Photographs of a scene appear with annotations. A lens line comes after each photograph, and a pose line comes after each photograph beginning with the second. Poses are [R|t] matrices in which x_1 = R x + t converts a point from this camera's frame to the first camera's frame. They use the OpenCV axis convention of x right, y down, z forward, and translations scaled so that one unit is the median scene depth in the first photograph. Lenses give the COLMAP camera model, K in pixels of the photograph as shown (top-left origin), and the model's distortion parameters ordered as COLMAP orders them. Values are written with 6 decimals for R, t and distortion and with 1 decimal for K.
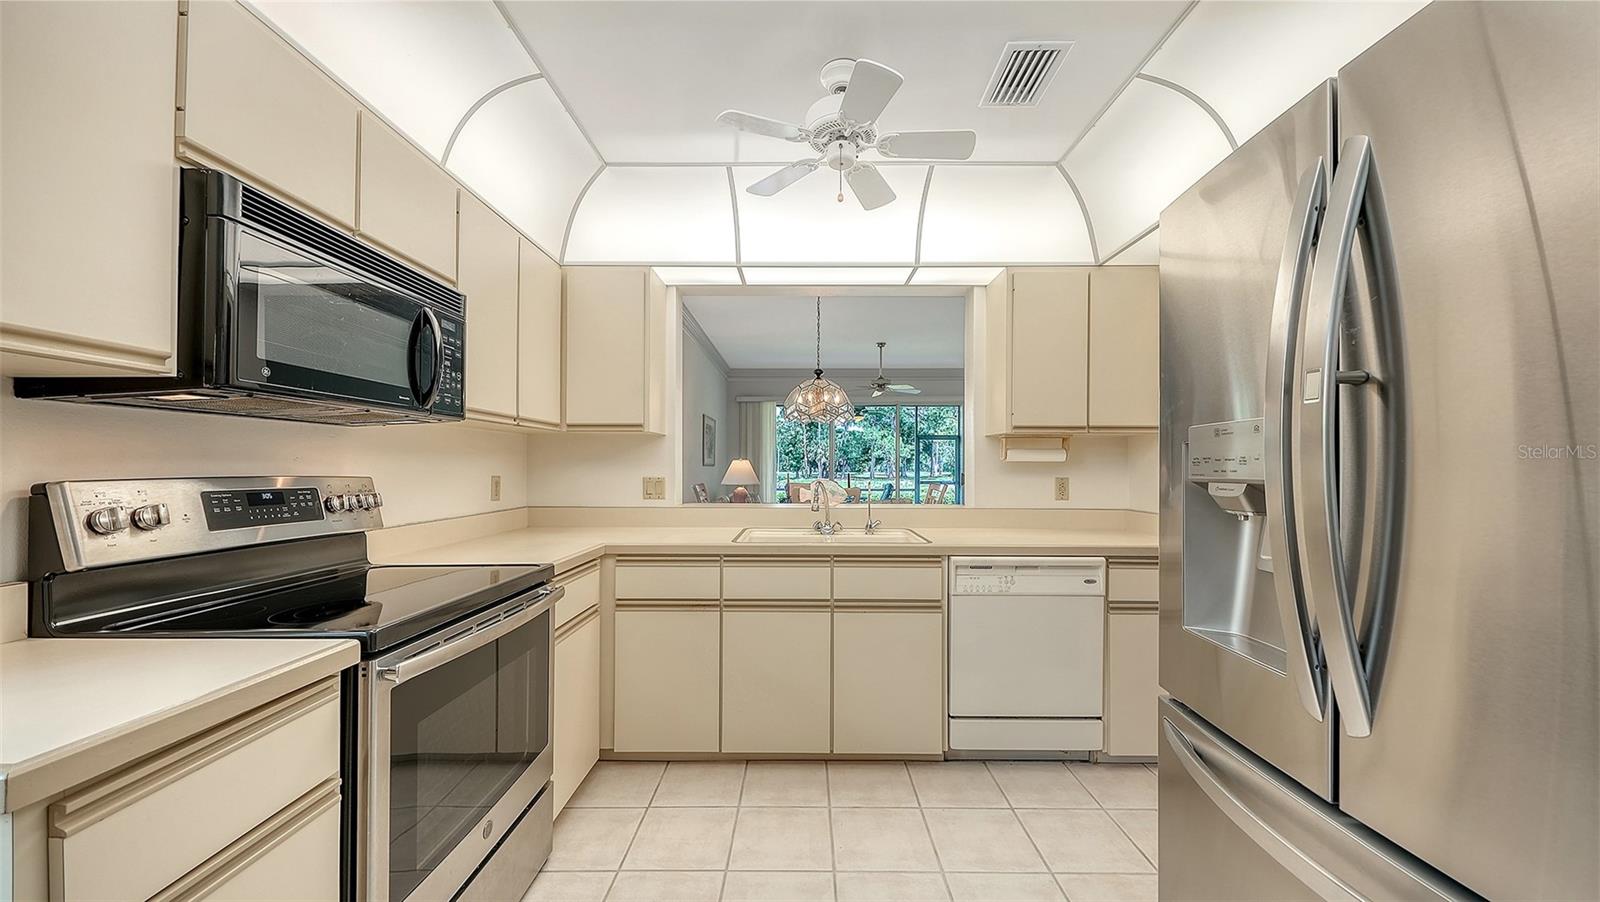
lens RADIAL K [[563.8, 0, 792.7], [0, 563.8, 462.6], [0, 0, 1]] dist [-0.003013, -0.000686]
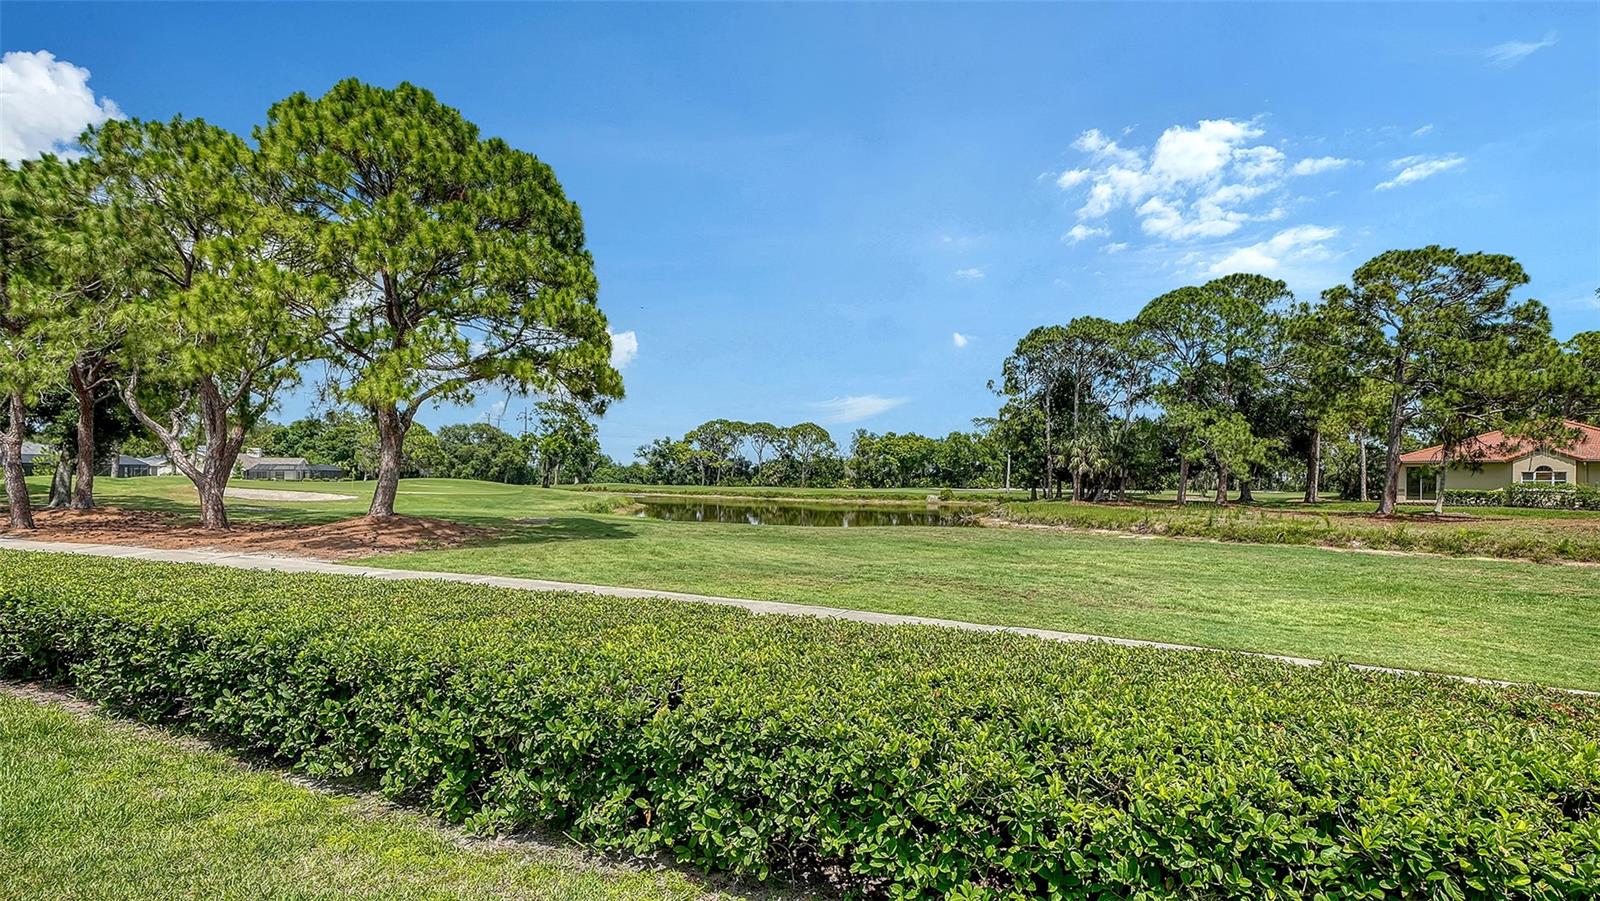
lens RADIAL K [[796.0, 0, 776.1], [0, 796.0, 497.4], [0, 0, 1]] dist [0.001562, 0.000415]
pose [[0.947582, 0.015933, -0.319116, 0.701876], [-0.006170, 0.999482, 0.031584, 0.053275], [0.319454, -0.027960, 0.947189, 6.146297]]
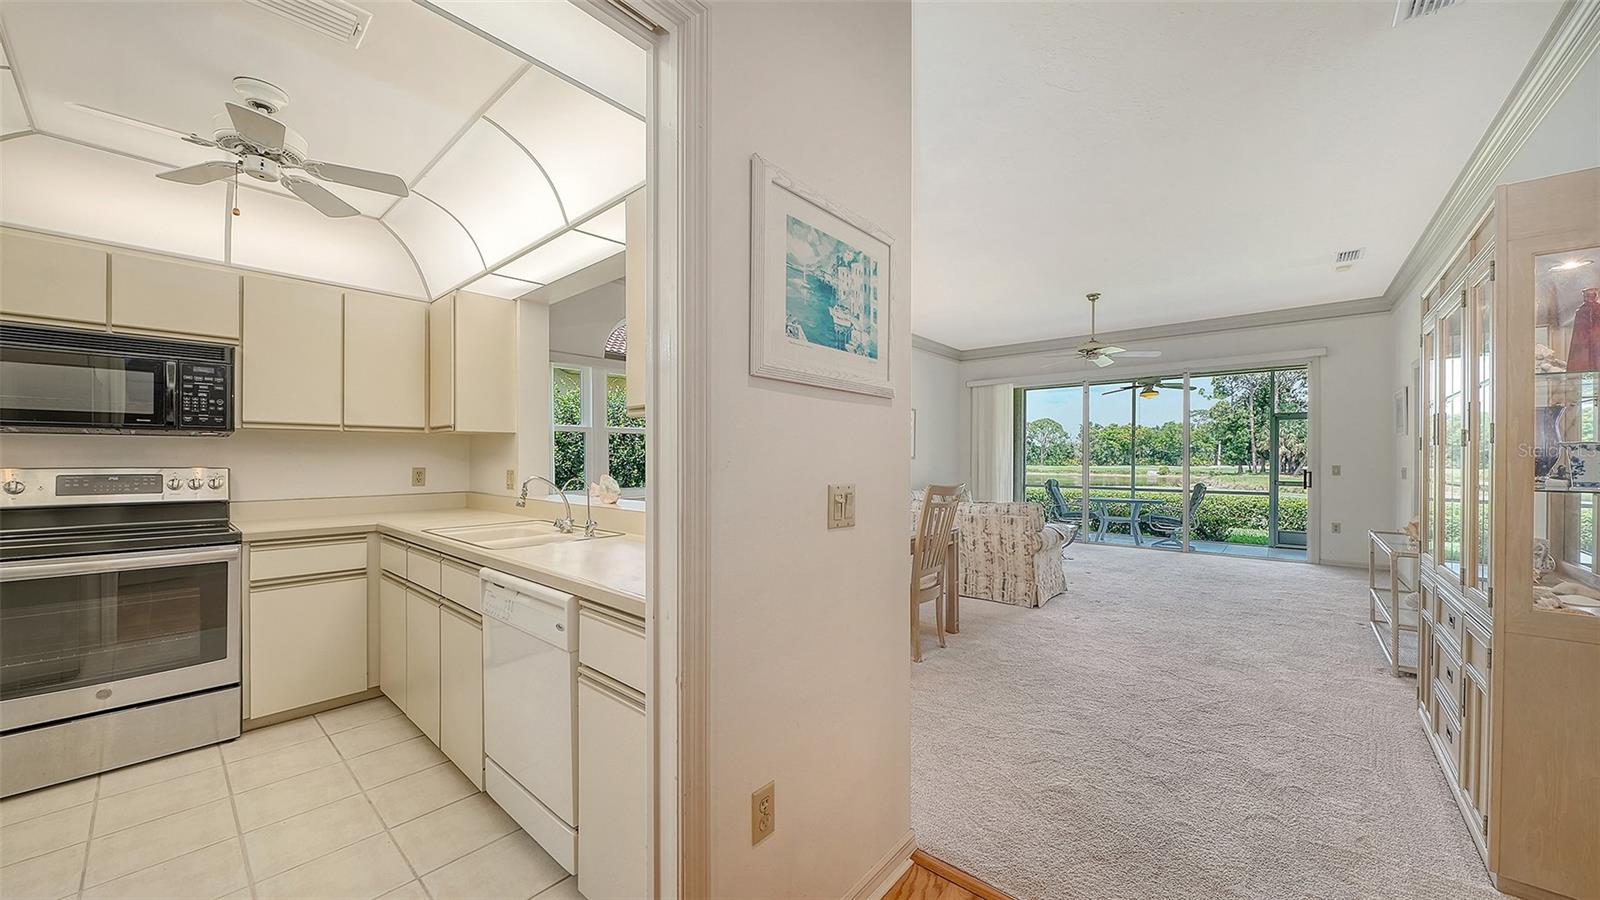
lens RADIAL K [[561.2, 0, 795.0], [0, 561.2, 458.8], [0, 0, 1]] dist [-0.009512, -0.000035]
pose [[0.769613, 0.003979, -0.638498, 1.031002], [0.001517, 0.999966, 0.008060, -0.007826], [0.638509, -0.007172, 0.769581, 0.567322]]
